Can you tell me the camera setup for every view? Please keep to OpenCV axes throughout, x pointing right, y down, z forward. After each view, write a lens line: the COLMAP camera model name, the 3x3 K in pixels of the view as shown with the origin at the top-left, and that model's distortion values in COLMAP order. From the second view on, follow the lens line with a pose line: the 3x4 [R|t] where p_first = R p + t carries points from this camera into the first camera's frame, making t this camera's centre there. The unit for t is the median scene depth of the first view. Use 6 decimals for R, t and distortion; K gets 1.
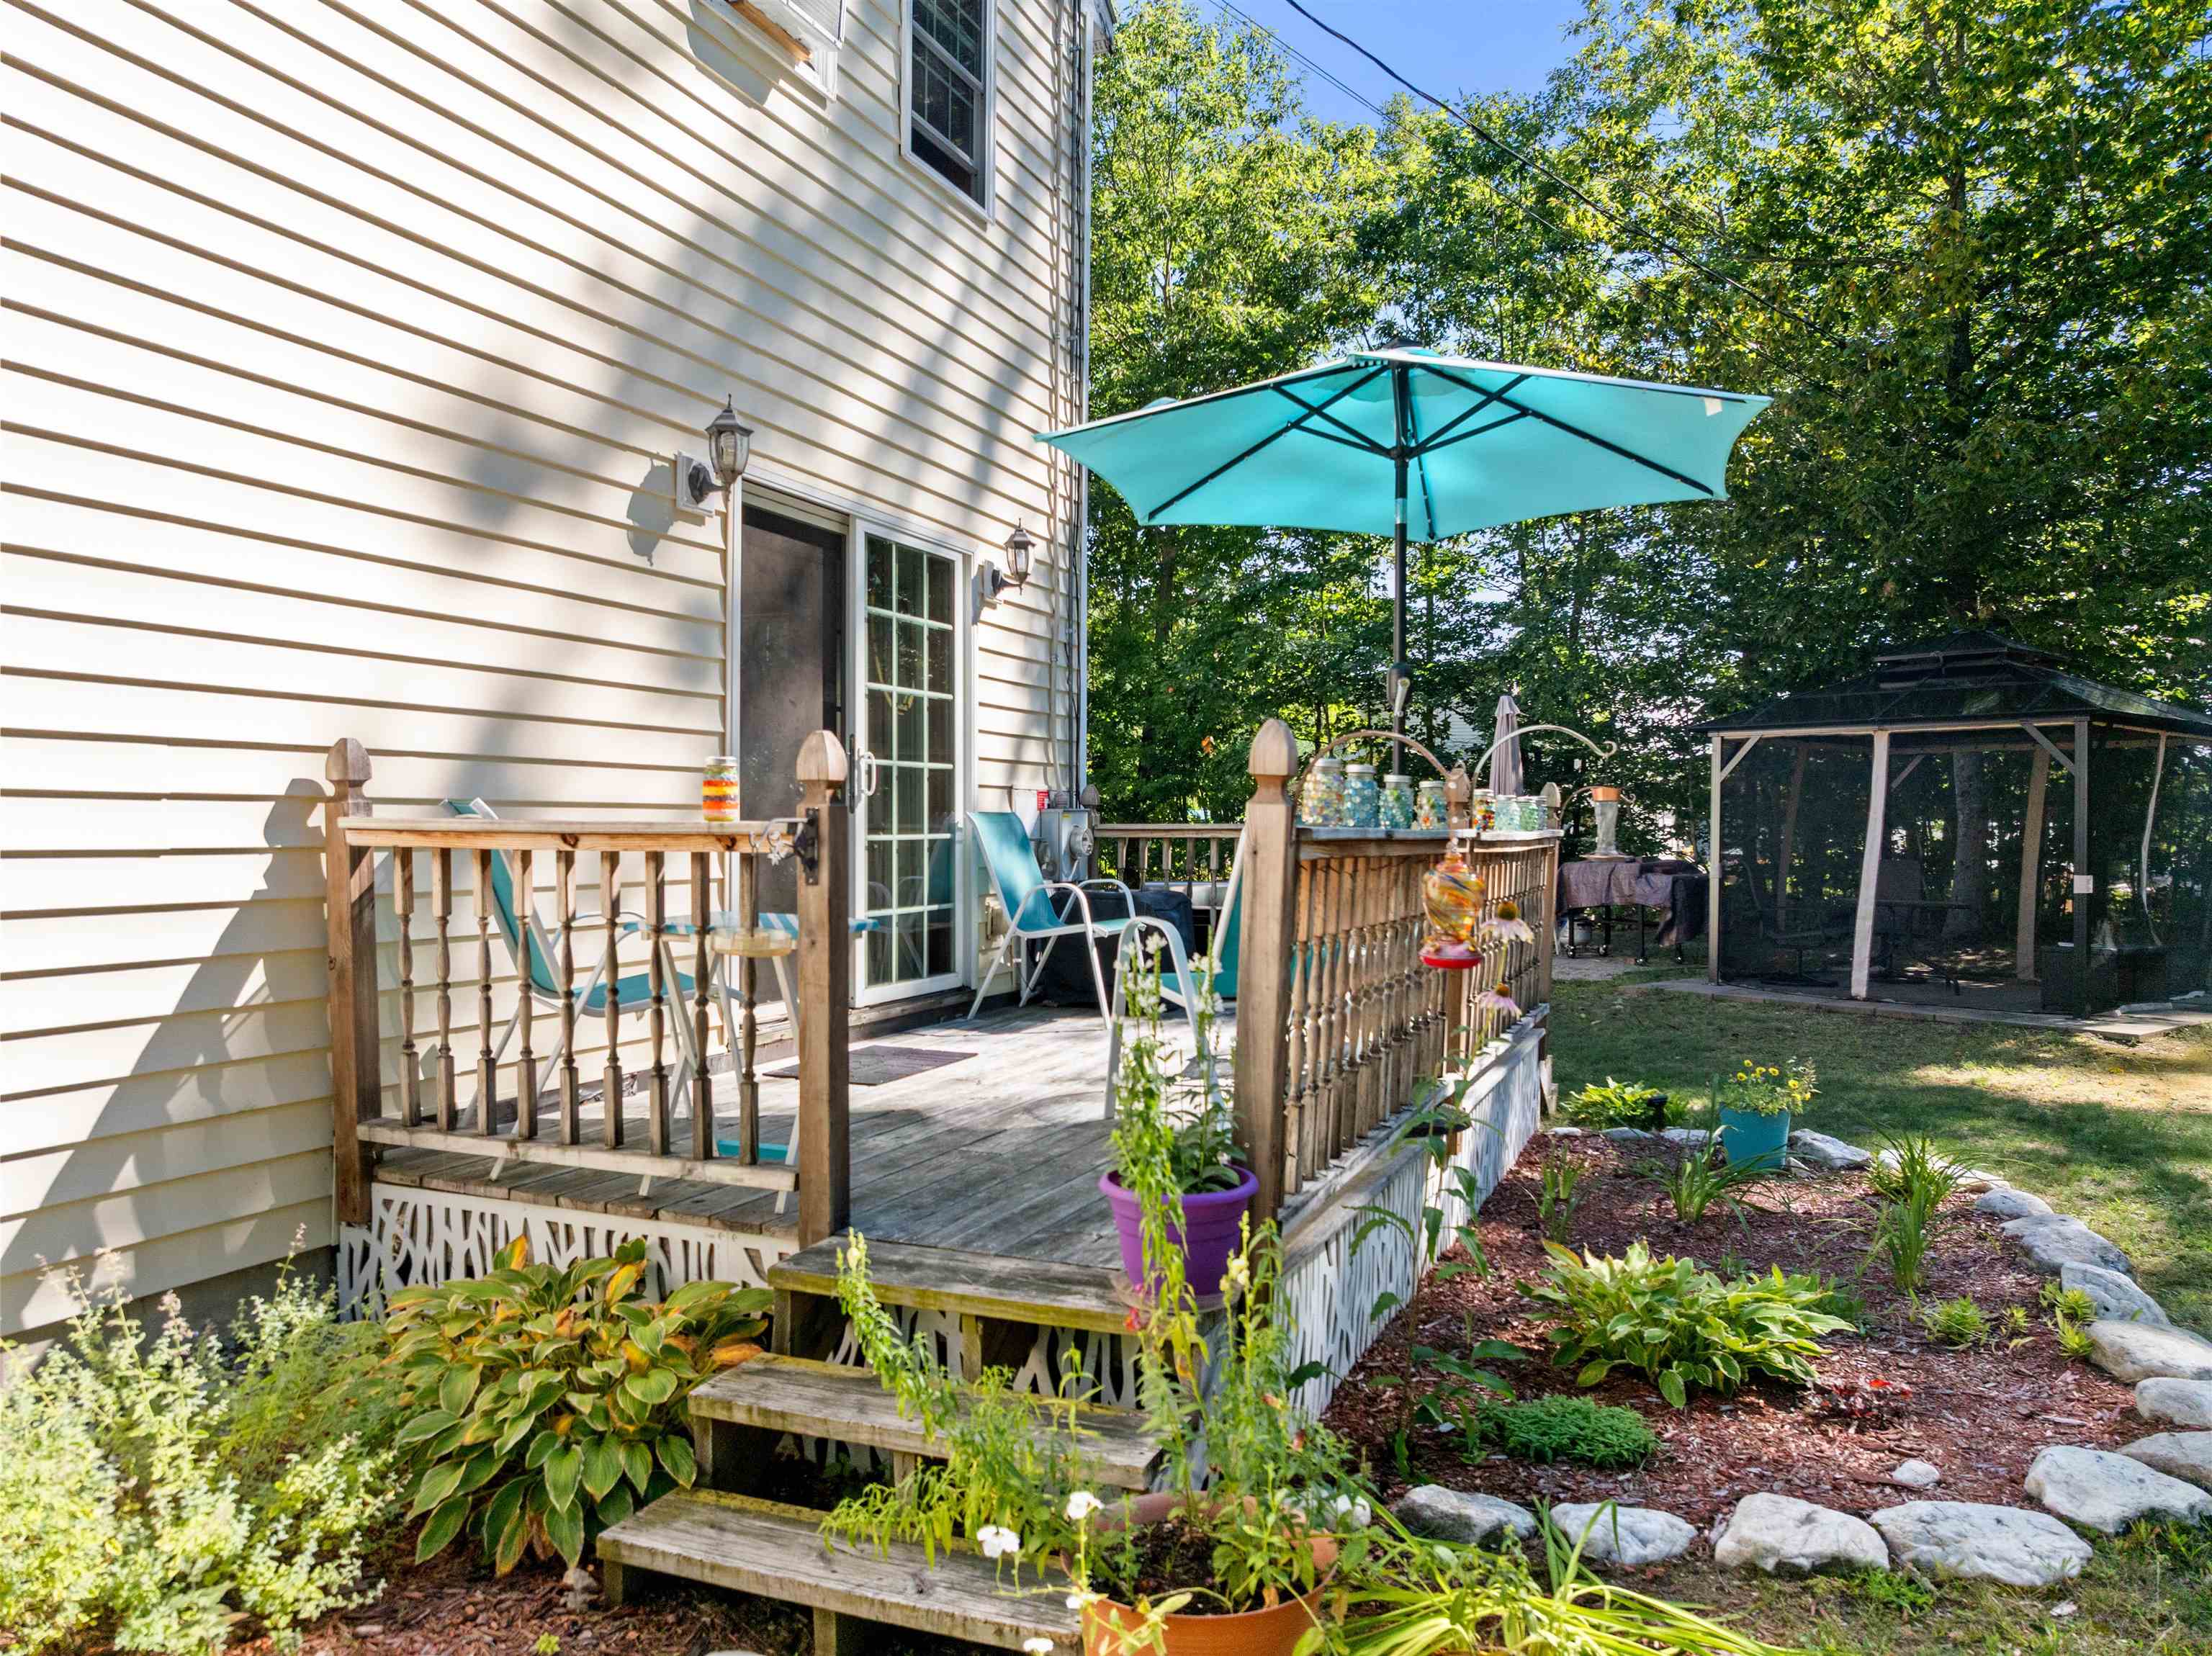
lens RADIAL K [[1559.7, 0, 1105.5], [0, 1559.7, 833.1], [0, 0, 1]] dist [-0.042503, 0.014765]
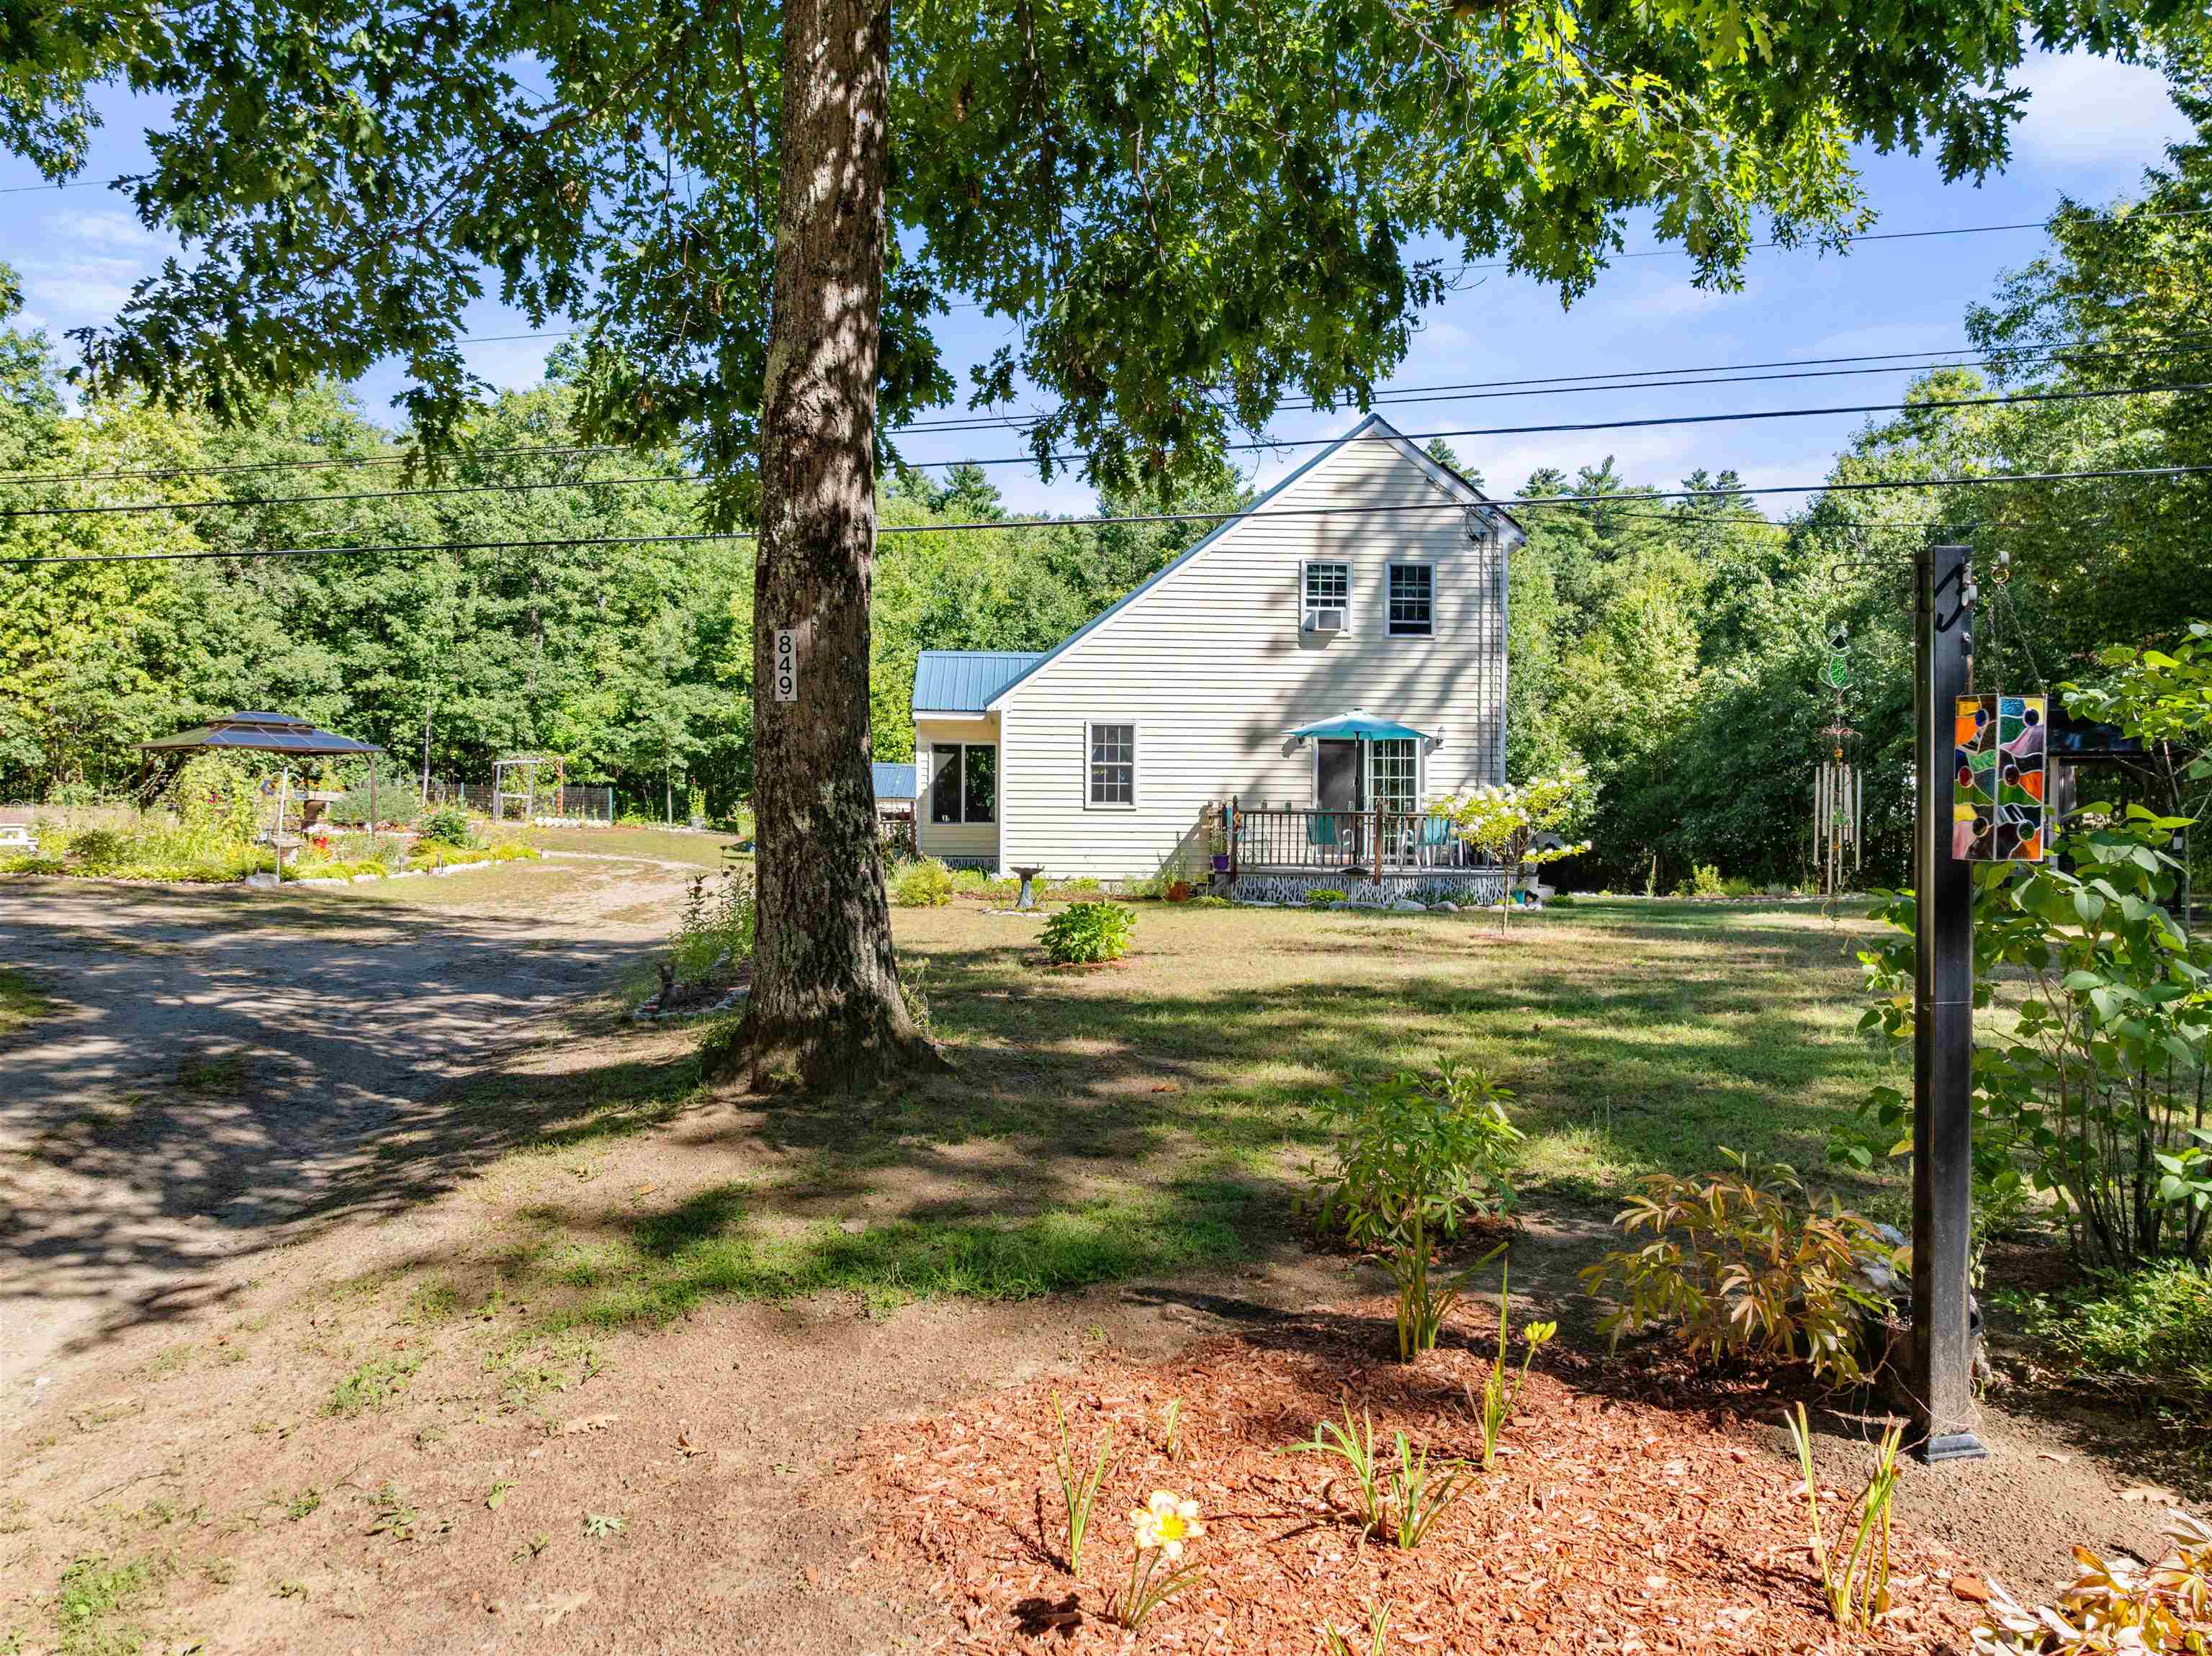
lens RADIAL K [[1559.7, 0, 1092.4], [0, 1559.7, 819.3], [0, 0, 1]] dist [-0.042503, 0.014765]
pose [[0.430870, -0.008808, -0.902371, 2.936386], [-0.008401, 0.999870, -0.013770, 0.067257], [0.902375, 0.013514, 0.430740, -1.262537]]
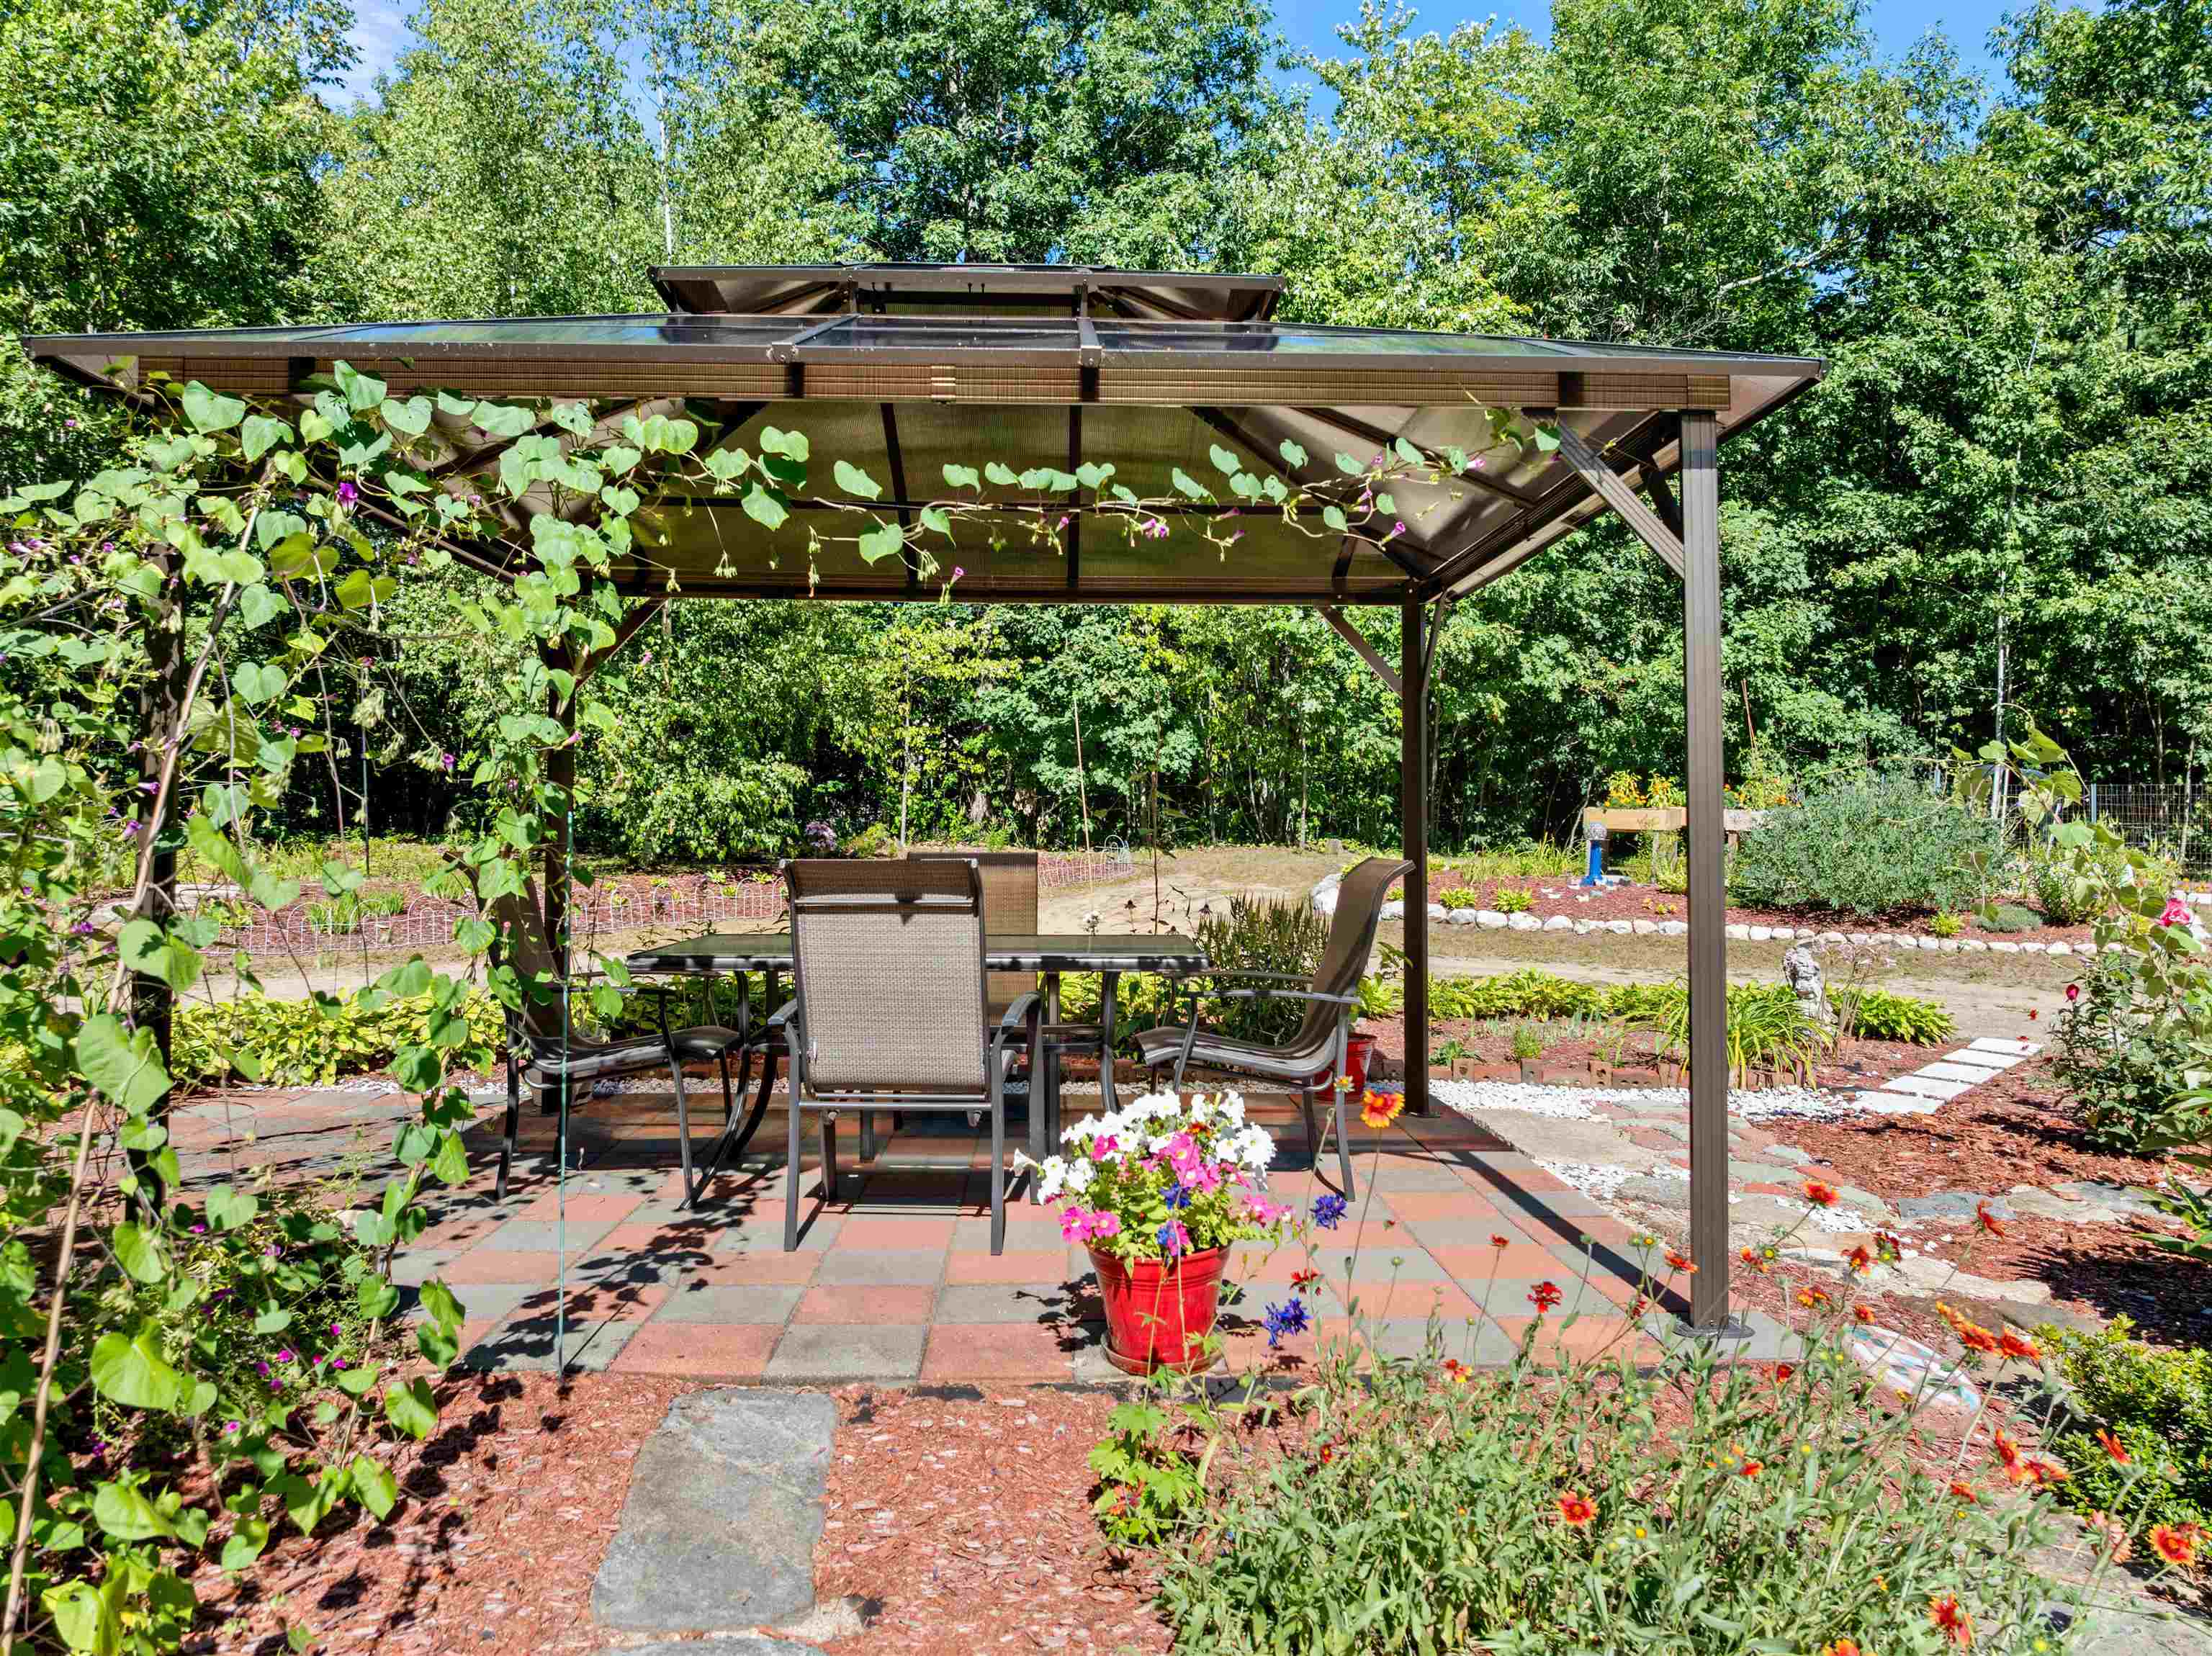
lens RADIAL K [[1559.7, 0, 1121.1], [0, 1559.7, 842.8], [0, 0, 1]] dist [-0.042503, 0.014765]
pose [[-0.443091, -0.009084, -0.896431, -1.706067], [-0.012703, 0.999912, -0.003853, -0.038956], [0.896387, 0.009680, -0.443168, -1.160140]]
